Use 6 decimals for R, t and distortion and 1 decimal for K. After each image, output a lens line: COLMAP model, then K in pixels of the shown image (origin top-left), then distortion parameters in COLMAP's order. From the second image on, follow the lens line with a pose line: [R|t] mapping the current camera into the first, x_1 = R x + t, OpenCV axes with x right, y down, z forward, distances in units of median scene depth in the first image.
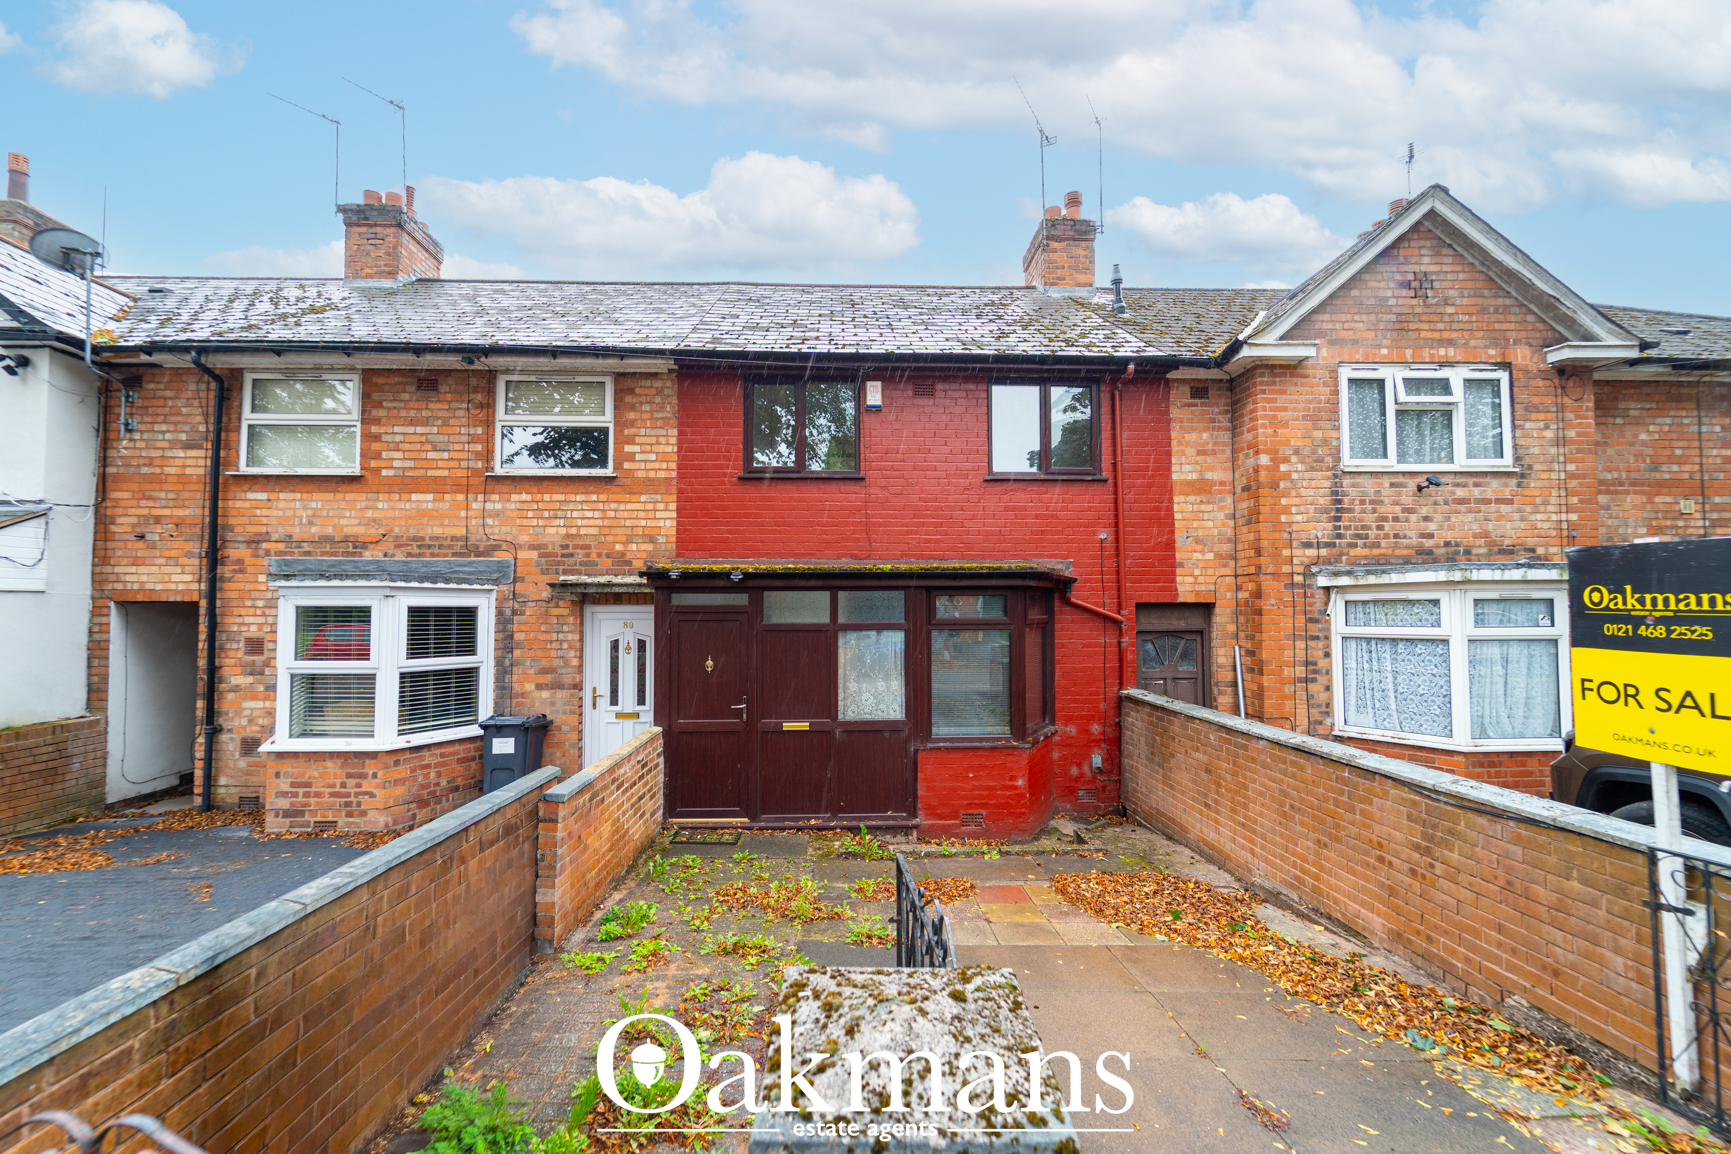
lens RADIAL K [[698.6, 0, 834.6], [0, 698.6, 587.2], [0, 0, 1]] dist [0.001889, -0.002529]
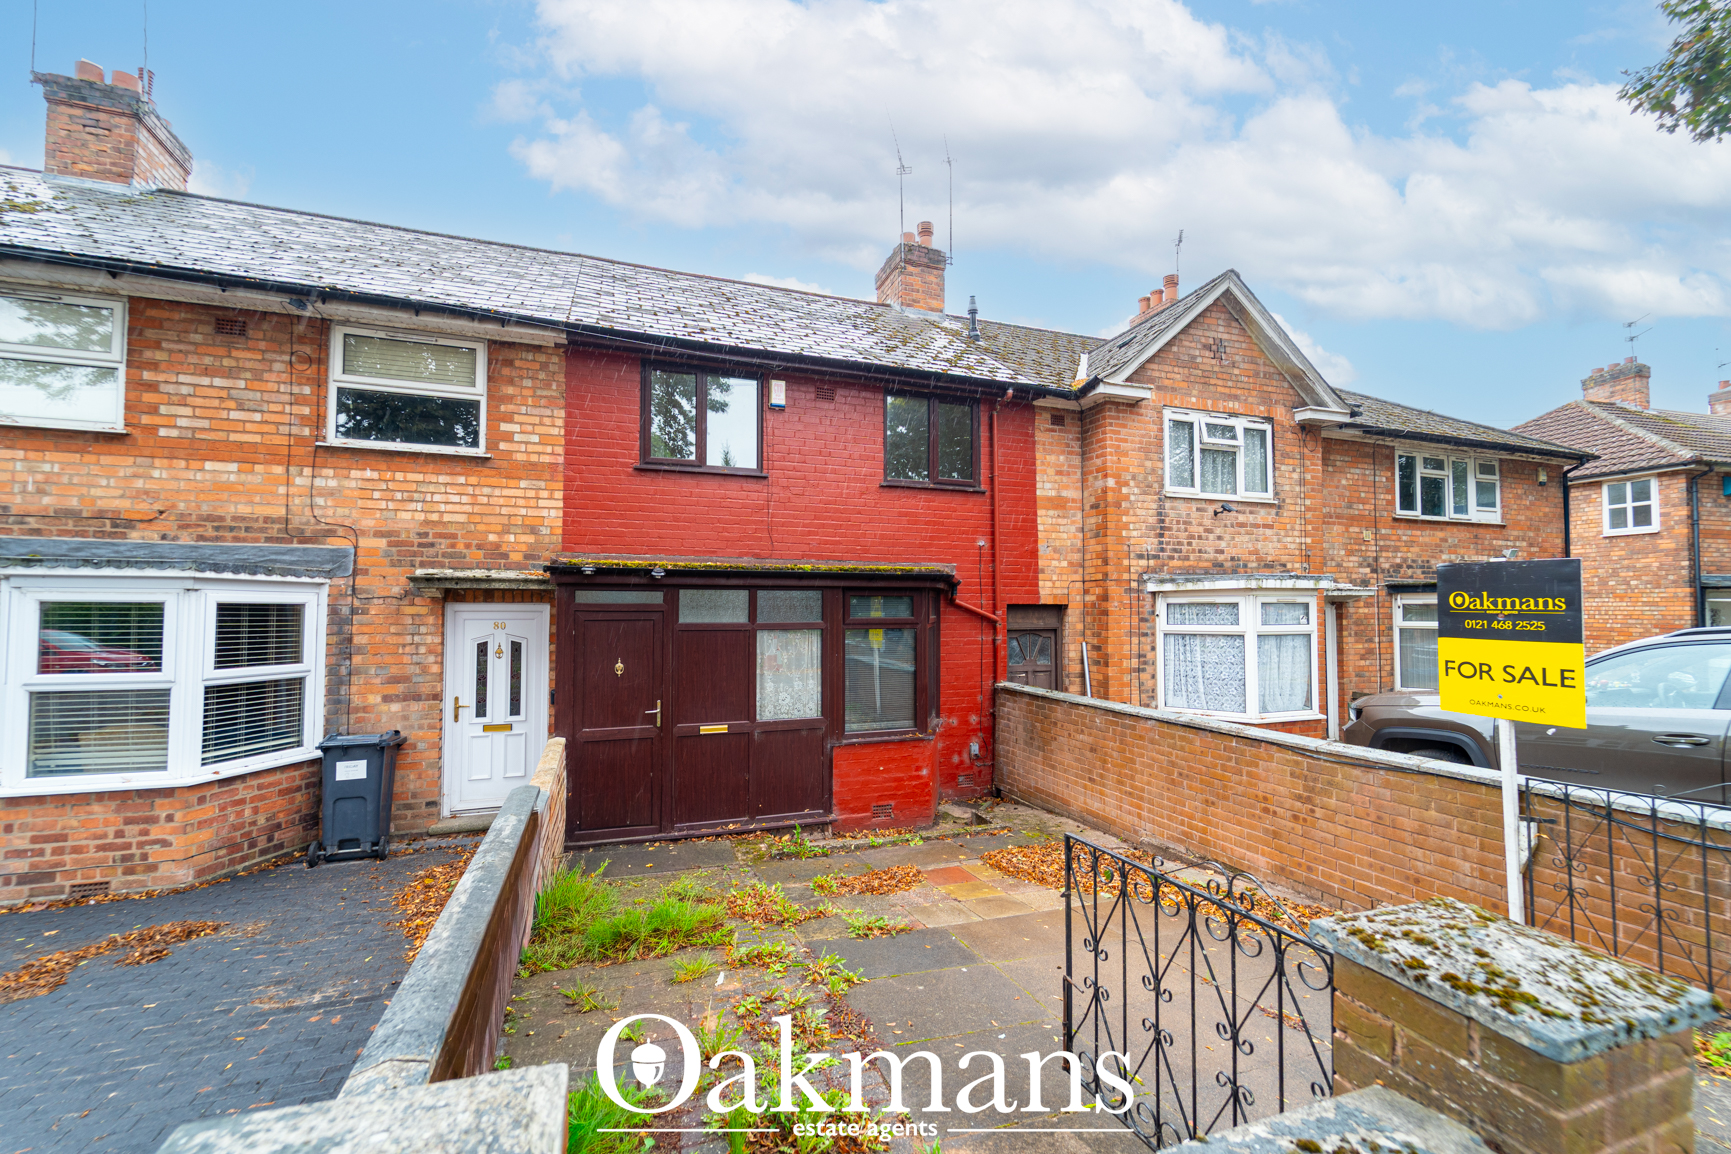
lens RADIAL K [[698.6, 0, 836.3], [0, 698.6, 590.4], [0, 0, 1]] dist [0.001889, -0.002529]
pose [[0.952071, 0.012271, 0.305631, -0.176648], [-0.013002, 0.999915, 0.000355, 0.003612], [-0.305601, -0.004312, 0.952150, 0.025943]]
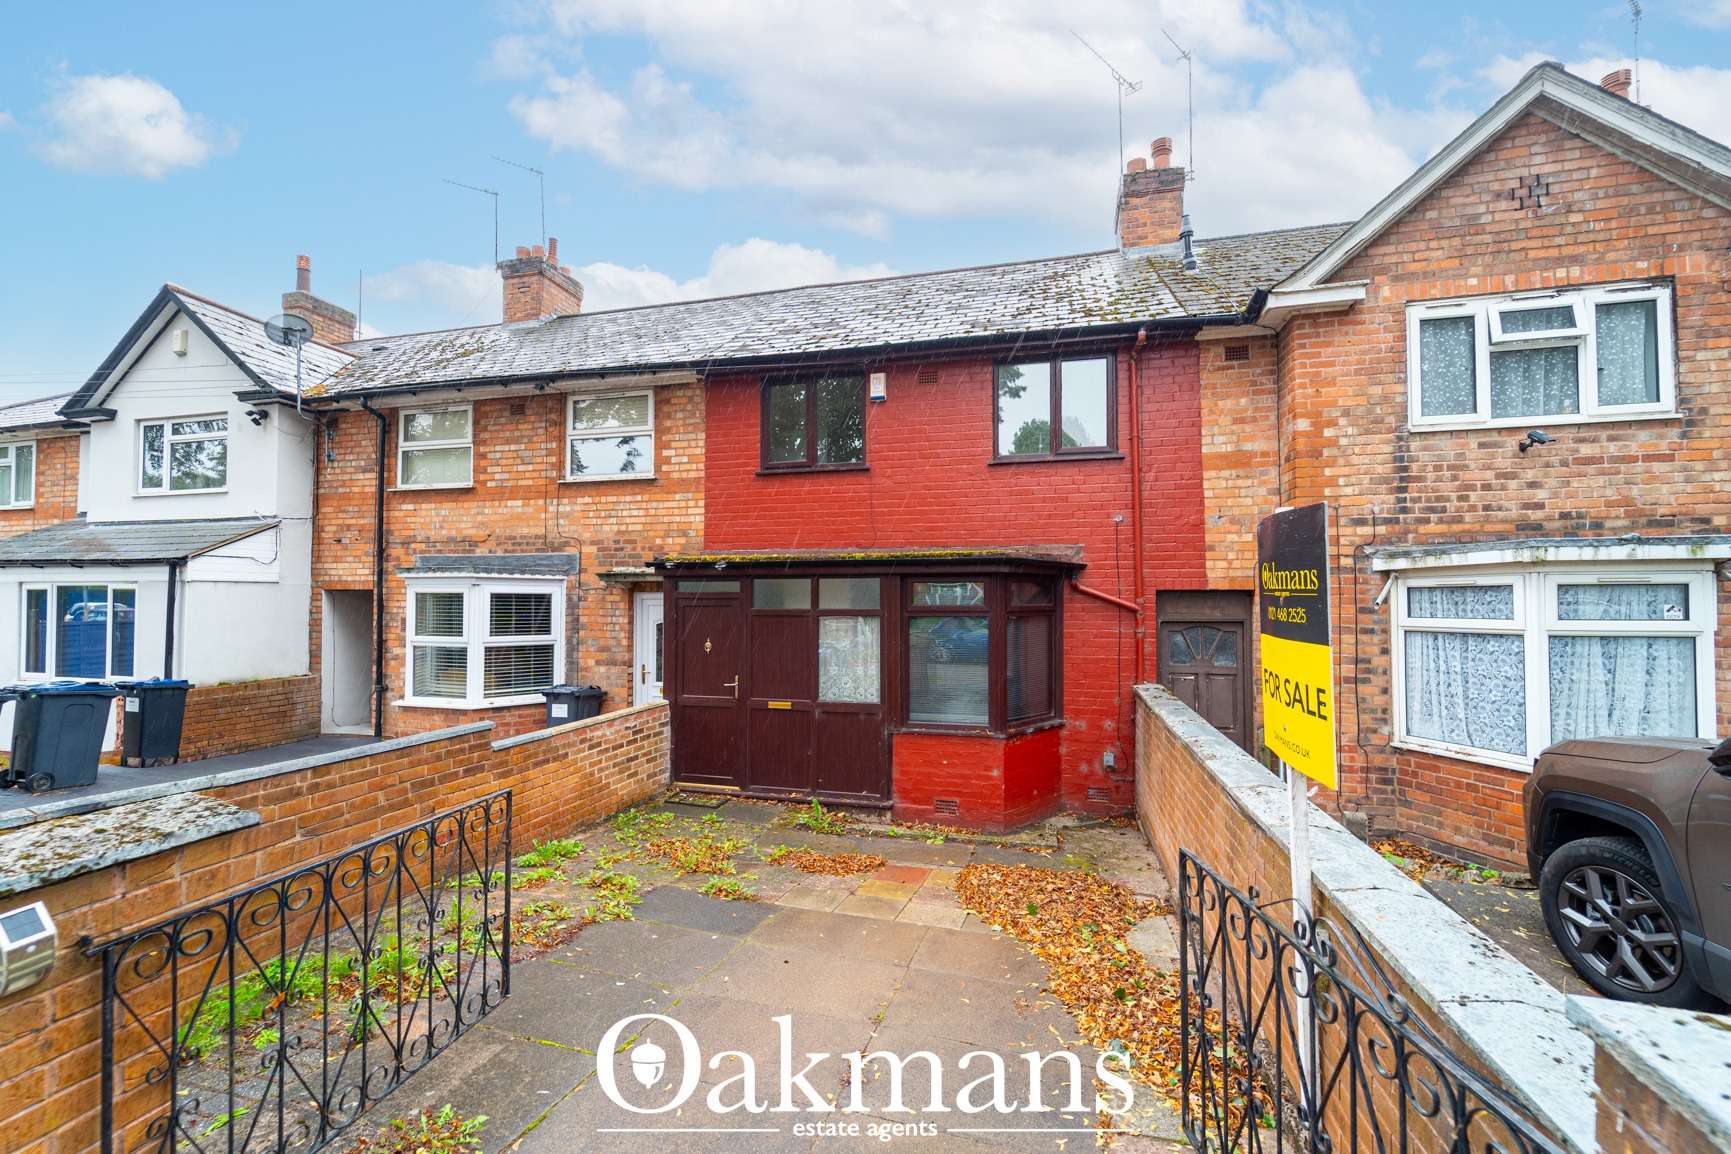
lens RADIAL K [[698.6, 0, 827.3], [0, 698.6, 588.1], [0, 0, 1]] dist [0.001889, -0.002529]
pose [[0.957386, -0.001336, -0.288809, 0.298946], [0.005145, 0.999909, 0.012432, 0.006103], [0.288766, -0.013389, 0.957306, -0.001867]]
